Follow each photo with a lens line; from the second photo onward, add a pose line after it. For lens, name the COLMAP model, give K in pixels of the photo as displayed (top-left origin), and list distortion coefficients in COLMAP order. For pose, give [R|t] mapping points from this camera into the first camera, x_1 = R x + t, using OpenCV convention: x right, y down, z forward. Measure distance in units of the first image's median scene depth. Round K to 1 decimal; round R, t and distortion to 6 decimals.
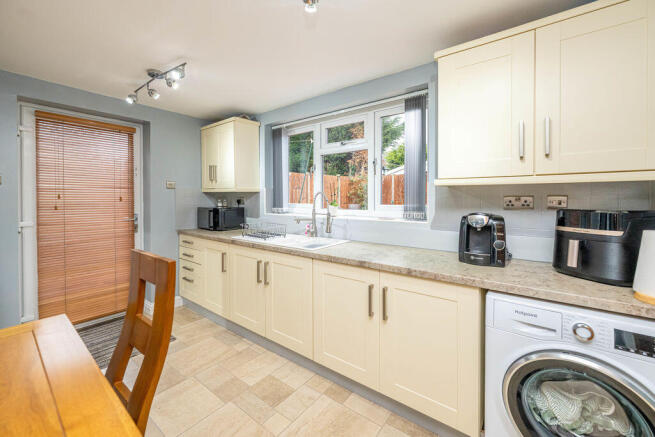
lens RADIAL K [[261.3, 0, 319.2], [0, 261.3, 200.5], [0, 0, 1]] dist [-0.000914, -0.000075]
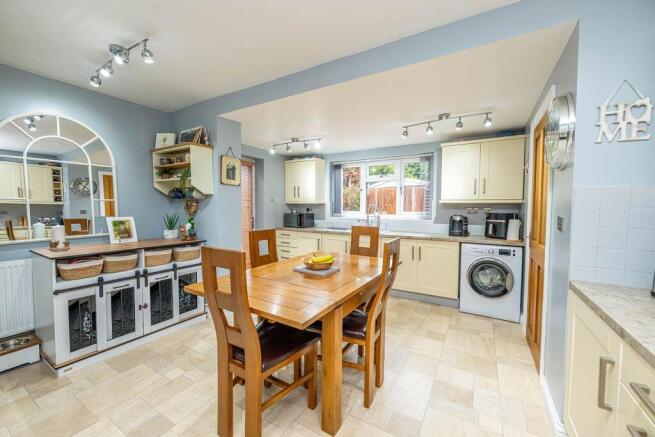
lens RADIAL K [[243.4, 0, 336.5], [0, 243.4, 217.9], [0, 0, 1]] dist [0.000265, -0.000004]
pose [[0.989771, 0.000353, 0.142664, -0.611669], [-0.005371, 0.999380, 0.034793, 0.002946], [-0.142563, -0.035203, 0.989159, -0.795755]]
